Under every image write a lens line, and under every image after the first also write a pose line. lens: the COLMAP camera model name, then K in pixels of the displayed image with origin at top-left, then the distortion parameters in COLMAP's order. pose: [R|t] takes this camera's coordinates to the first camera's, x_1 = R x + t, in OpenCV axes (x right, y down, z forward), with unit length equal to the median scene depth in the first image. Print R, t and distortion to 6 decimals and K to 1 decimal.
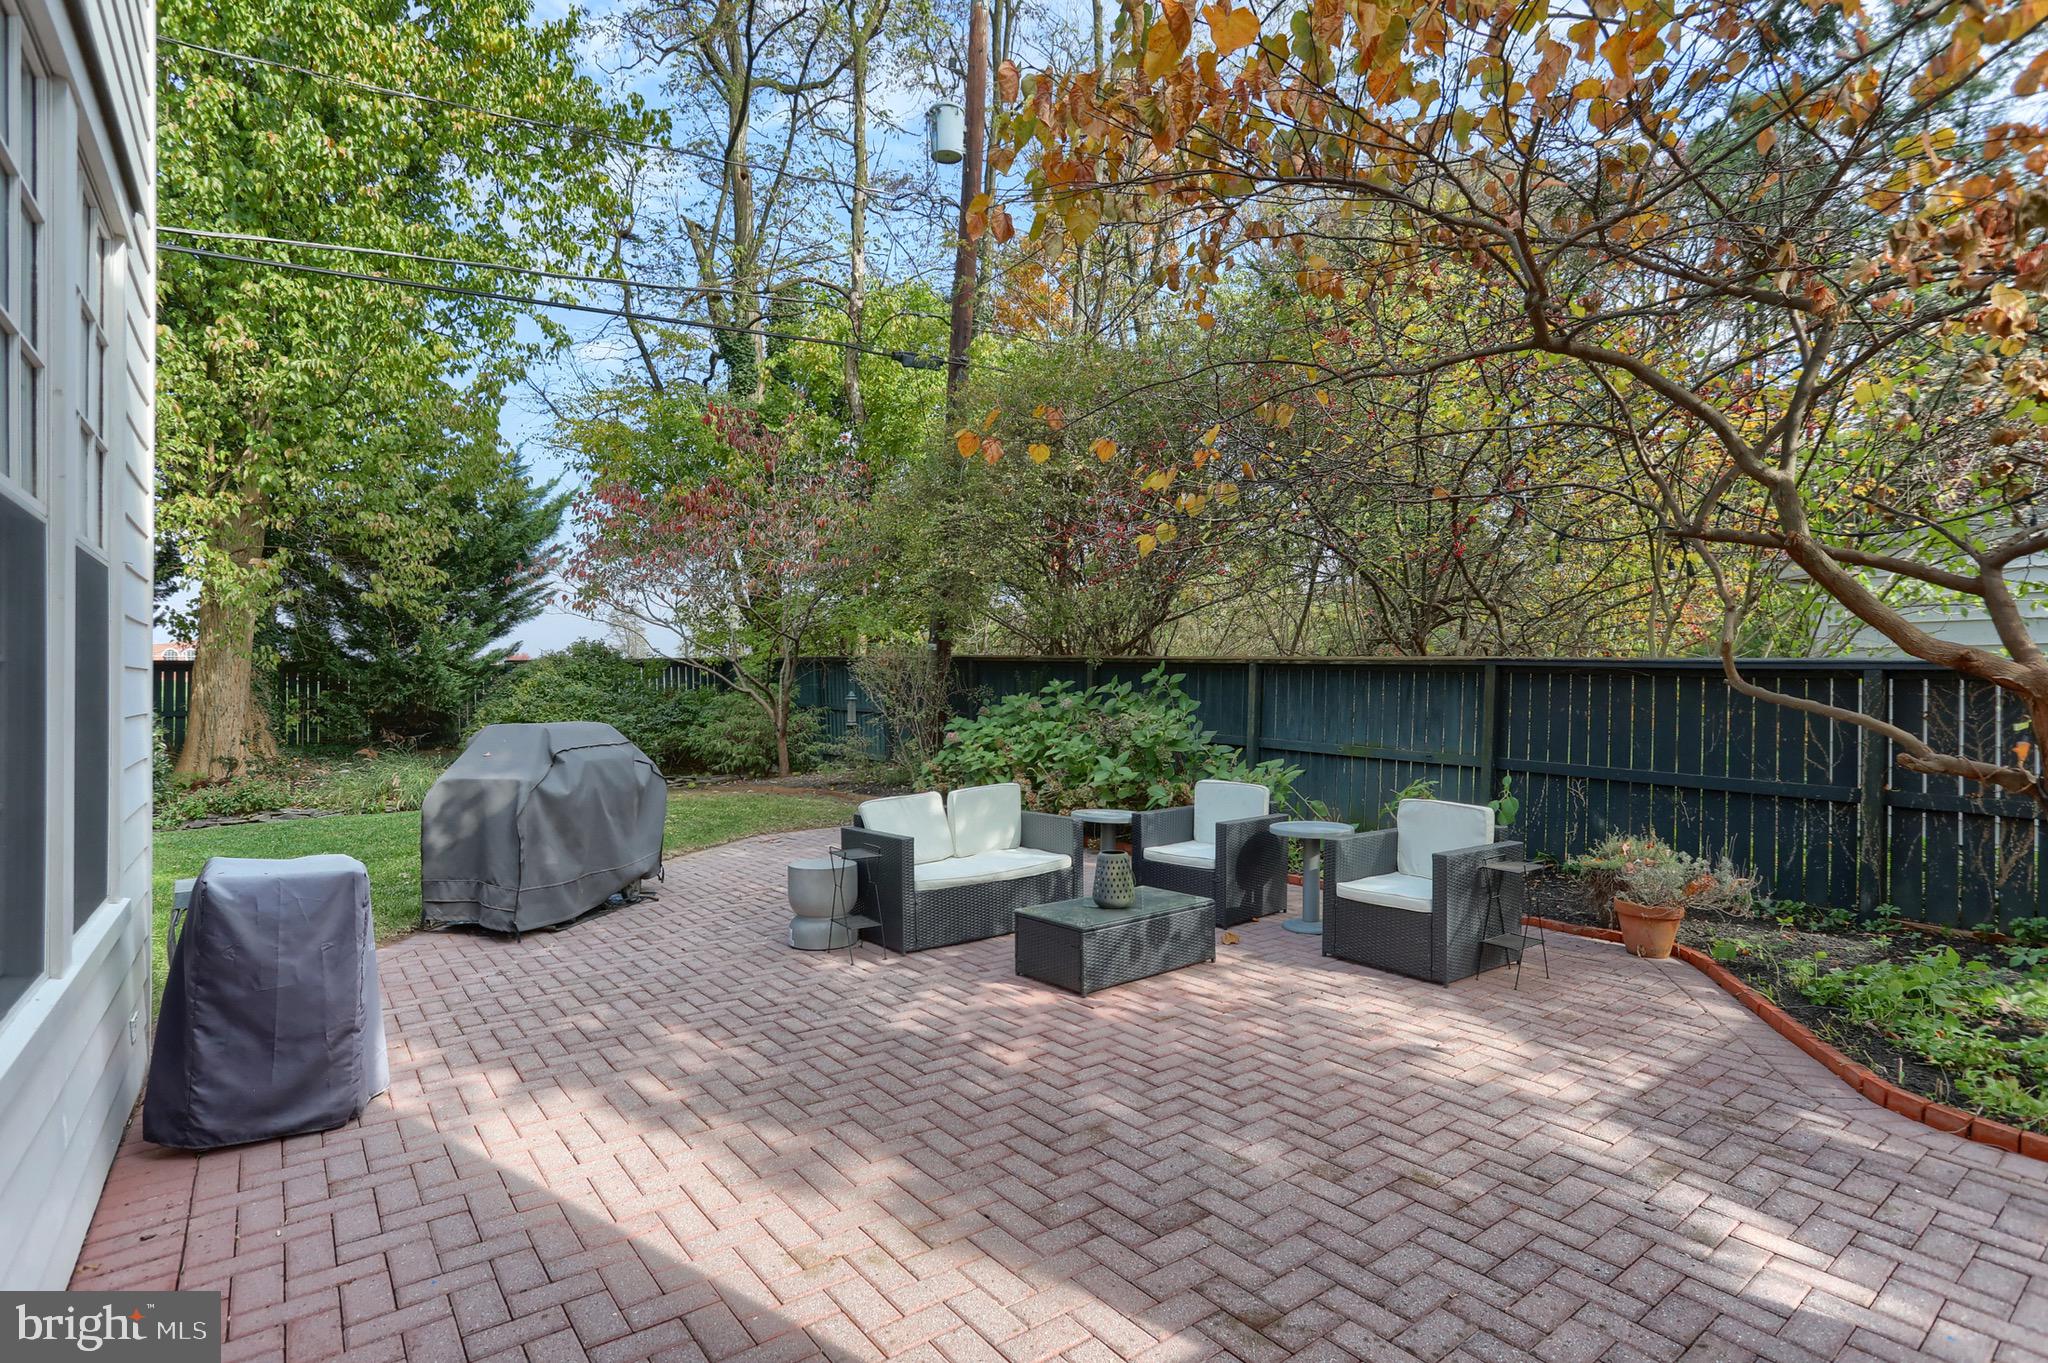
lens RADIAL K [[1002.4, 0, 1024.0], [0, 1002.4, 681.5], [0, 0, 1]] dist [-0.068357, 0.036523]
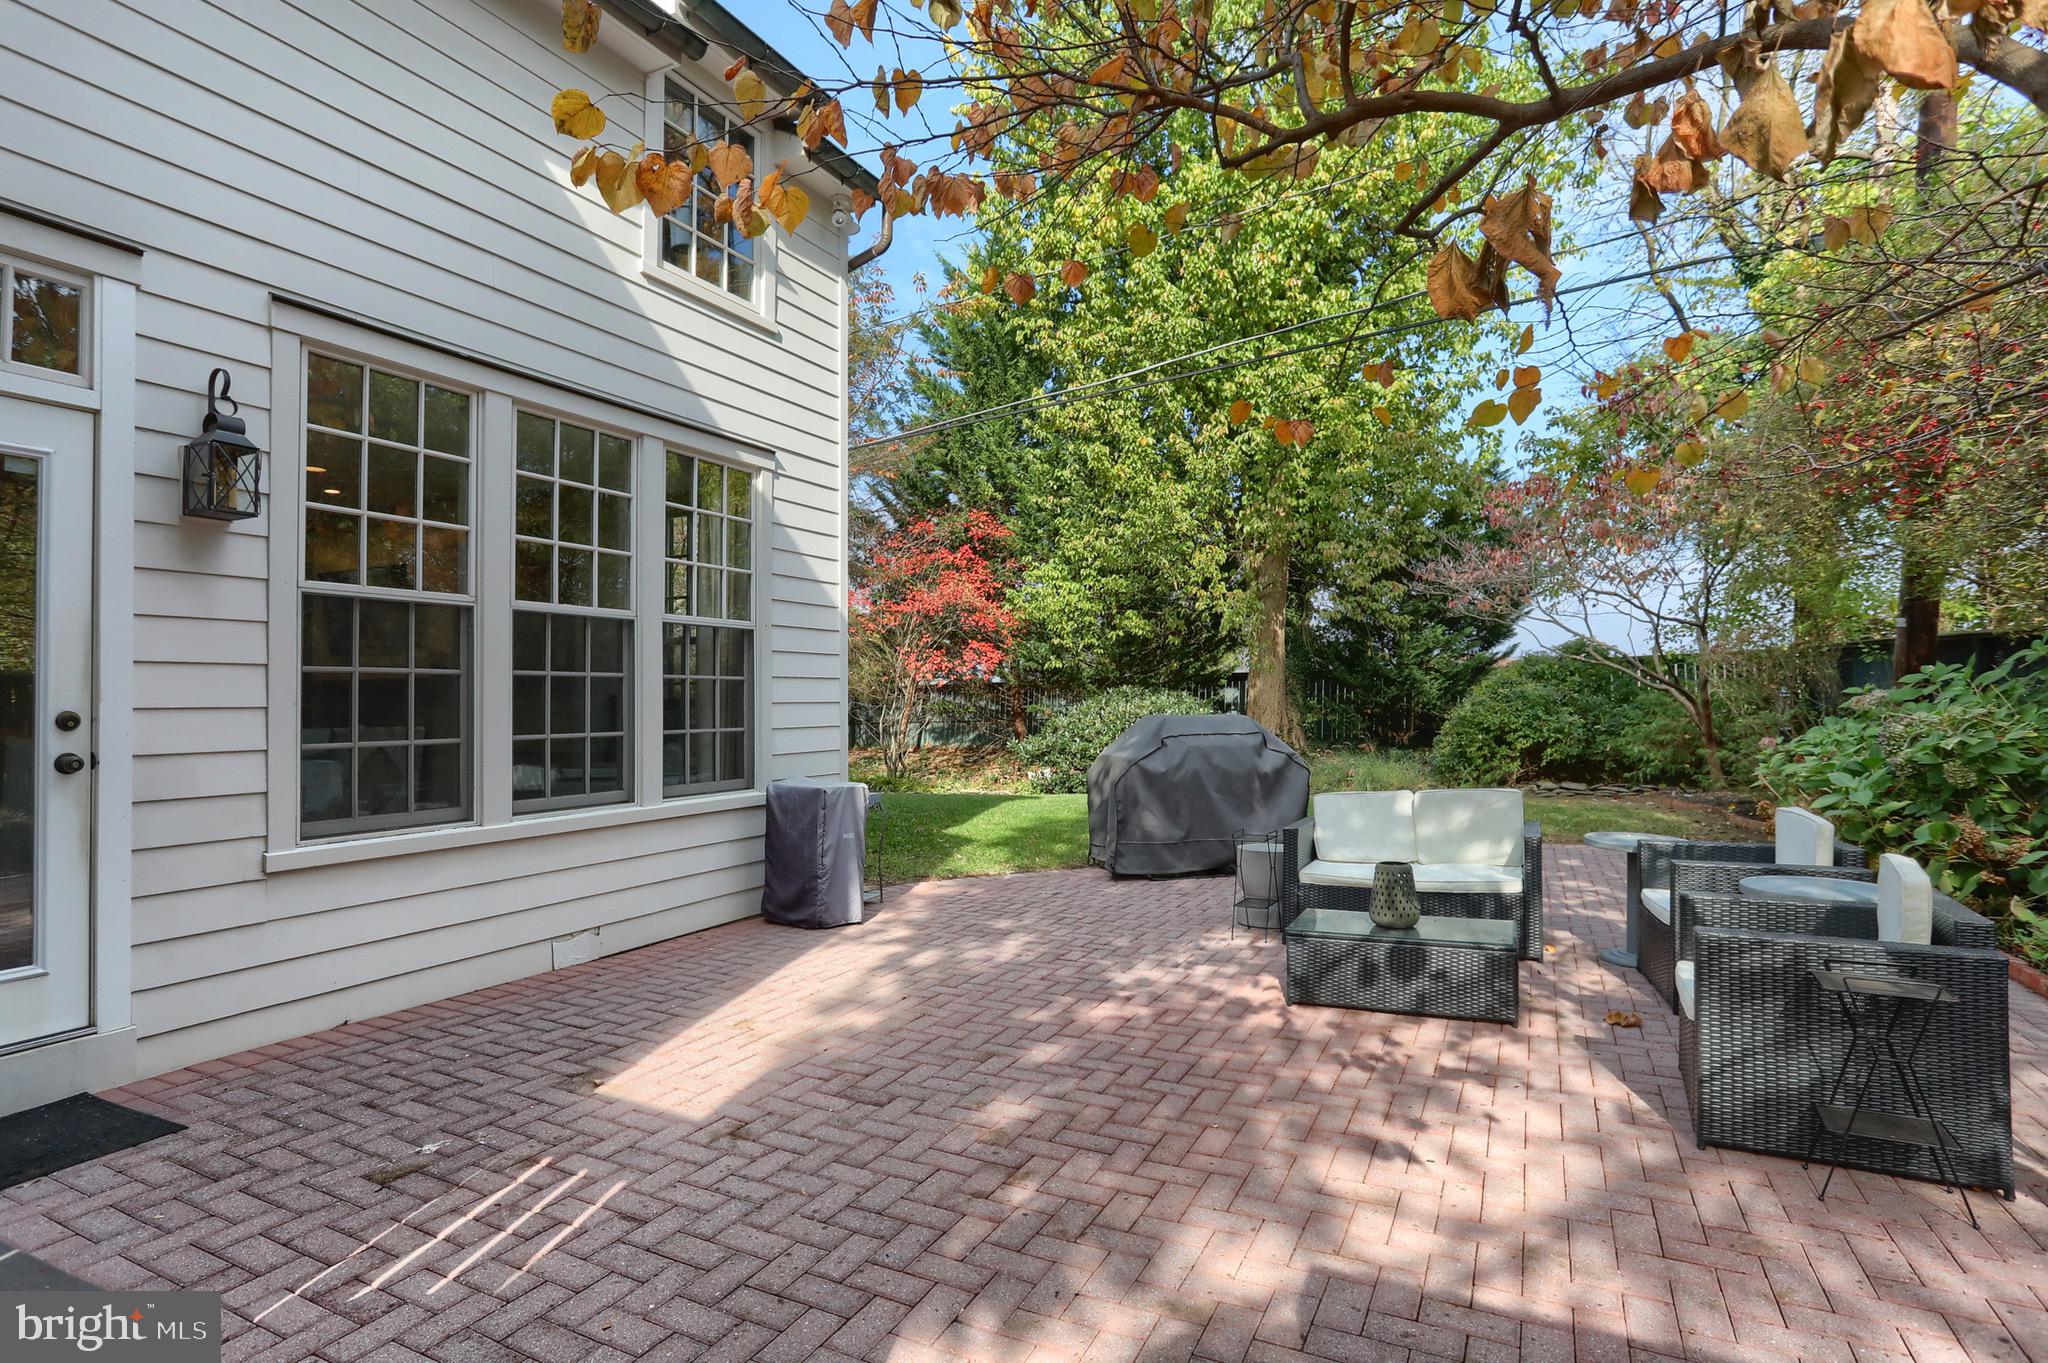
lens RADIAL K [[1002.4, 0, 1024.0], [0, 1002.4, 681.5], [0, 0, 1]] dist [-0.068357, 0.036523]
pose [[0.460933, -0.018719, -0.887237, 0.902639], [0.016272, 0.999788, -0.012640, 0.014552], [0.887286, -0.008611, 0.461140, 0.379923]]
